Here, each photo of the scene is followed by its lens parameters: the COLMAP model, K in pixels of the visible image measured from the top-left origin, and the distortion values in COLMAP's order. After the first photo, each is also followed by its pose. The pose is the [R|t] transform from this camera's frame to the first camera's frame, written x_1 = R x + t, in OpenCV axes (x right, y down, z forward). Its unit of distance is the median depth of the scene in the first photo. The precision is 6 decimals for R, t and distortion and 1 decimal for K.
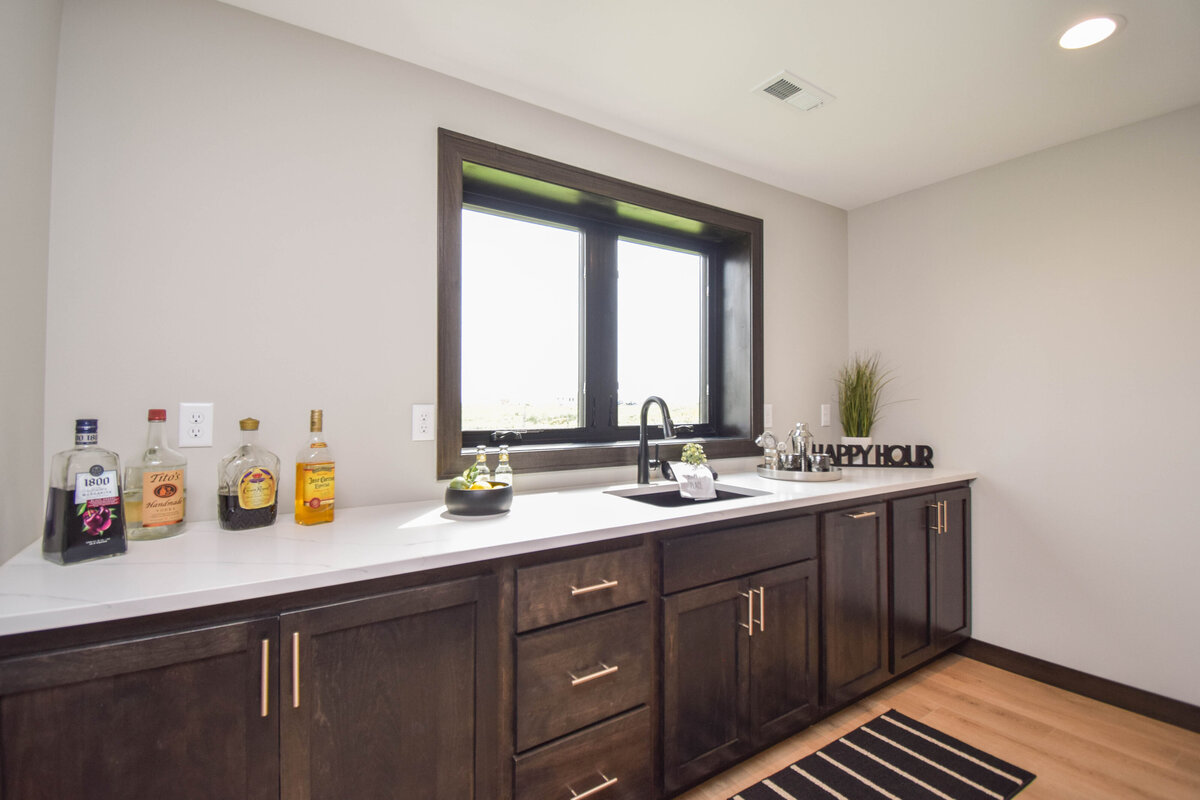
lens RADIAL K [[537.9, 0, 600.9], [0, 537.9, 395.3], [0, 0, 1]] dist [0.022023, -0.027308]
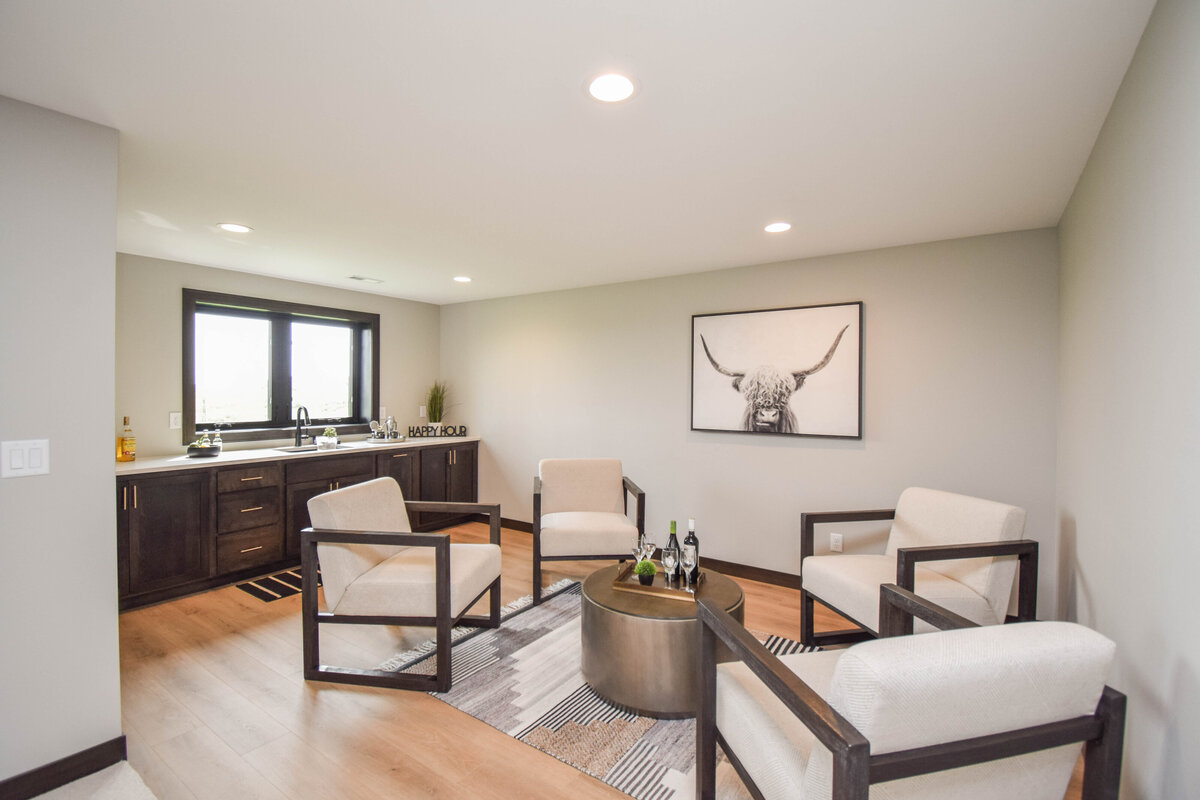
lens RADIAL K [[537.9, 0, 600.9], [0, 537.9, 395.3], [0, 0, 1]] dist [0.022023, -0.027308]
pose [[0.929894, -0.000323, 0.367827, 0.407163], [-0.009554, 0.999641, 0.025033, -0.105267], [-0.367703, -0.026792, 0.929557, -1.435981]]
